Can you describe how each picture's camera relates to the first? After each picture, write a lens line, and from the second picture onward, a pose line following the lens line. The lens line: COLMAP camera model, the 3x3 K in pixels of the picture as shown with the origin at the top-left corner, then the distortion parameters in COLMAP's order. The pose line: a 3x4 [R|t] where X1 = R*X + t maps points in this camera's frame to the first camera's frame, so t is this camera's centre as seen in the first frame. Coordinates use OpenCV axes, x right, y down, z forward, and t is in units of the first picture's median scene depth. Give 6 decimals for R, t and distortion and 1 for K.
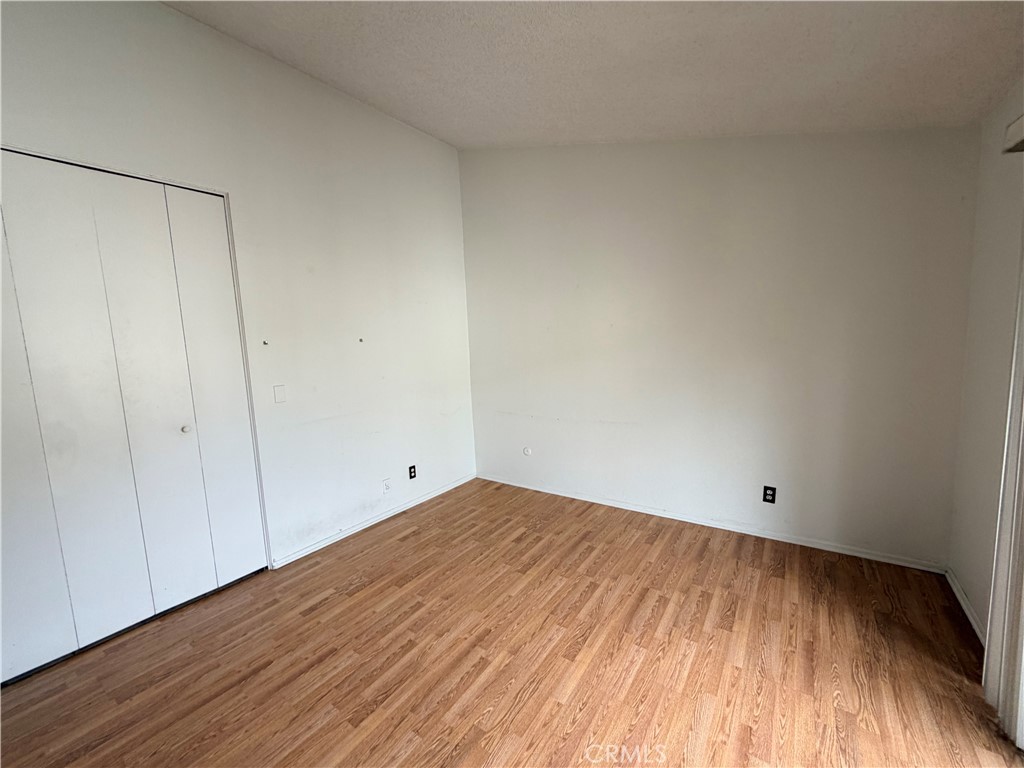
lens RADIAL K [[409.0, 0, 514.7], [0, 409.0, 395.2], [0, 0, 1]] dist [-0.001905, 0.000353]
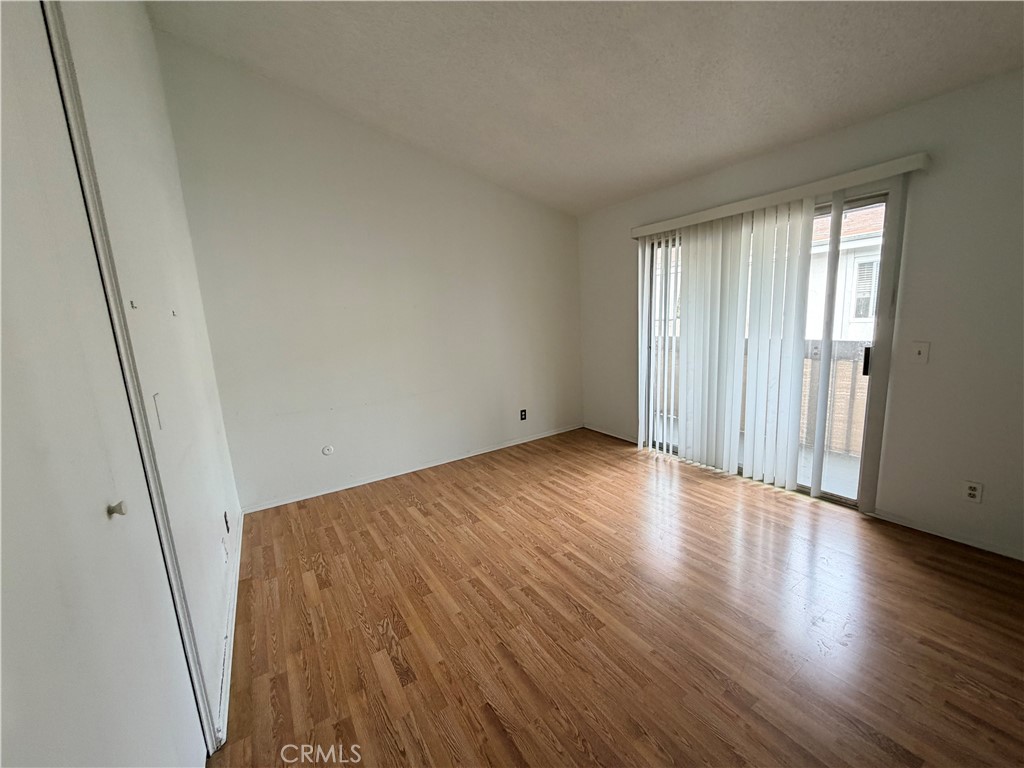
lens RADIAL K [[409.0, 0, 510.7], [0, 409.0, 383.6], [0, 0, 1]] dist [-0.001905, 0.000353]
pose [[0.377476, -0.130955, 0.916713, -0.937068], [0.166610, 0.983400, 0.071876, 0.000633], [-0.910908, 0.125602, 0.393028, 0.443127]]
